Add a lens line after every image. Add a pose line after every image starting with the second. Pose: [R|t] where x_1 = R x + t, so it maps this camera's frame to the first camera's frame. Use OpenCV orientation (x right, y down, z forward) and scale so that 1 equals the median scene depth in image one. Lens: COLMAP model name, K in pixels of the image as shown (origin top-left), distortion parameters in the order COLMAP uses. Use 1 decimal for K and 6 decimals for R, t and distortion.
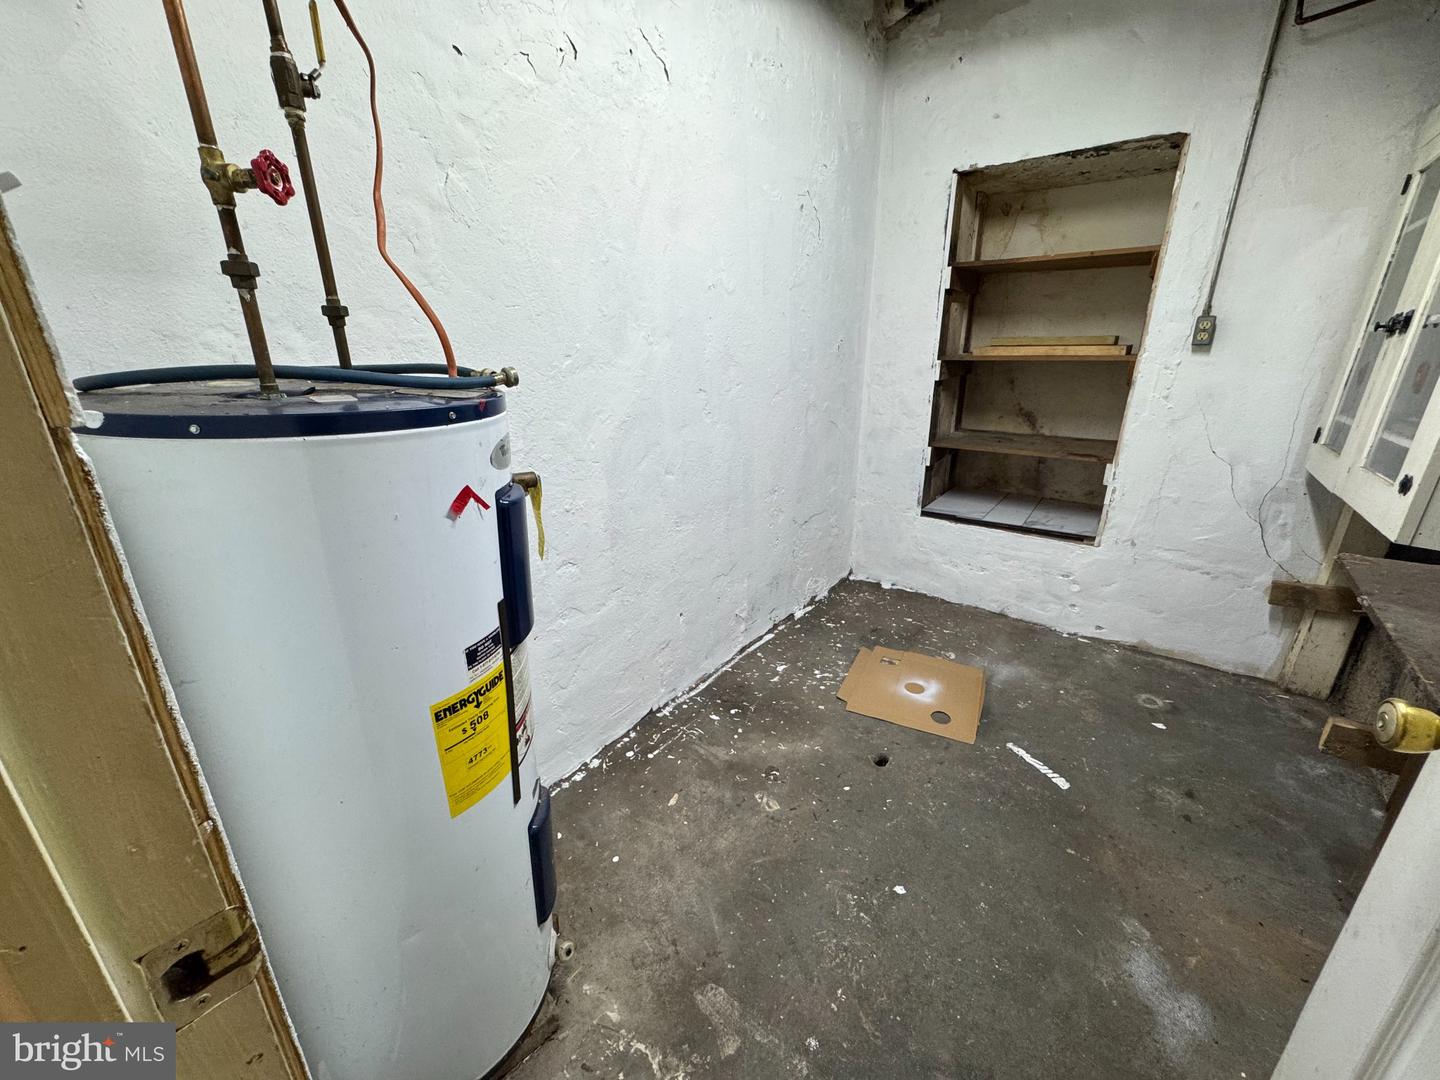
lens RADIAL K [[576.7, 0, 720.1], [0, 576.7, 541.8], [0, 0, 1]] dist [-0.002409, 0.000354]
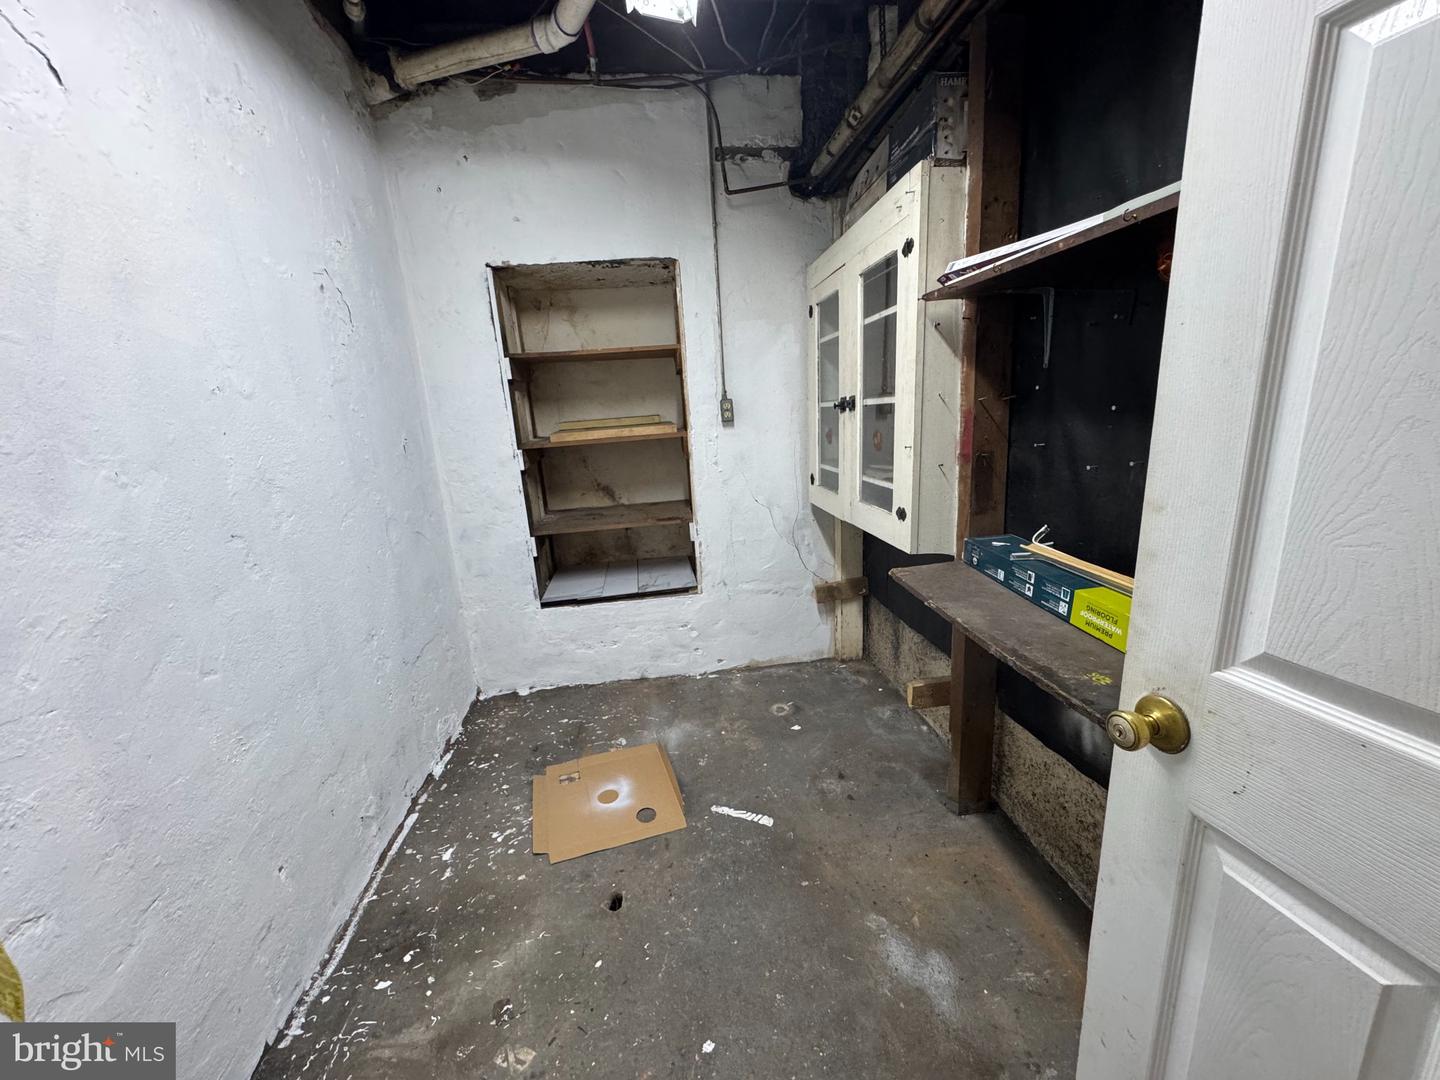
lens RADIAL K [[576.7, 0, 720.1], [0, 576.7, 541.8], [0, 0, 1]] dist [-0.002409, 0.000354]
pose [[0.716092, -0.205207, 0.667160, -0.063367], [0.281893, 0.959417, -0.007467, -0.076221], [-0.638552, 0.193415, 0.744877, 0.112633]]
